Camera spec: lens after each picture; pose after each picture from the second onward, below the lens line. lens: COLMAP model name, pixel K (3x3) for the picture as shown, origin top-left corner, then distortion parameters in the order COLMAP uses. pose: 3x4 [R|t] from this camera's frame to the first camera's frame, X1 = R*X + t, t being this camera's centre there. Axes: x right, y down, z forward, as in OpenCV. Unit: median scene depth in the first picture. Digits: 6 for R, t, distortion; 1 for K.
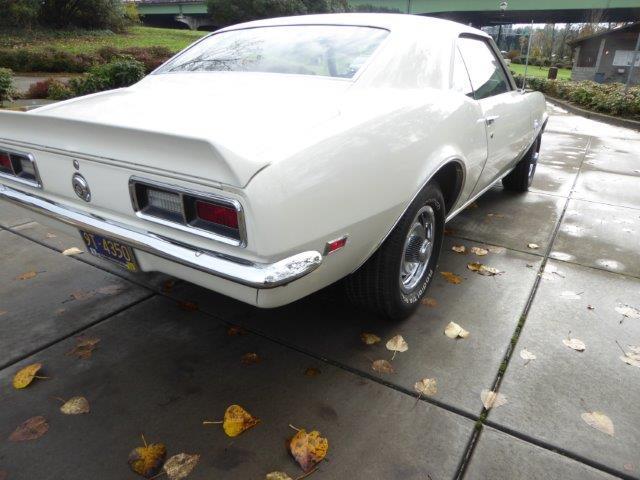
lens RADIAL K [[452.6, 0, 320.0], [0, 452.6, 240.0], [0, 0, 1]] dist [-0.050494, 0.029644]
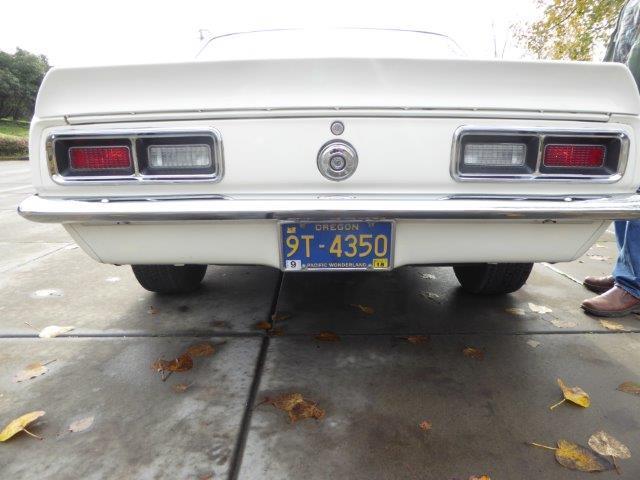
lens RADIAL K [[451.5, 0, 317.9], [0, 451.5, 240.1], [0, 0, 1]] dist [-0.043516, 0.010047]
pose [[0.836602, -0.135449, 0.530802, -0.983817], [0.216673, 0.971754, -0.093529, 0.071194], [-0.503140, 0.193257, 0.842319, 0.418070]]
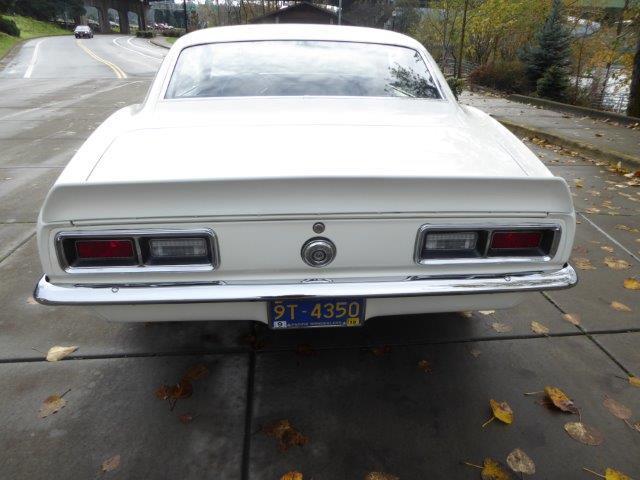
lens RADIAL K [[452.6, 0, 320.0], [0, 452.6, 240.0], [0, 0, 1]] dist [-0.050494, 0.029644]
pose [[0.787404, -0.250612, 0.563195, -1.025105], [0.224208, 0.967487, 0.117048, -0.245864], [-0.574217, 0.034108, 0.817992, 0.290091]]
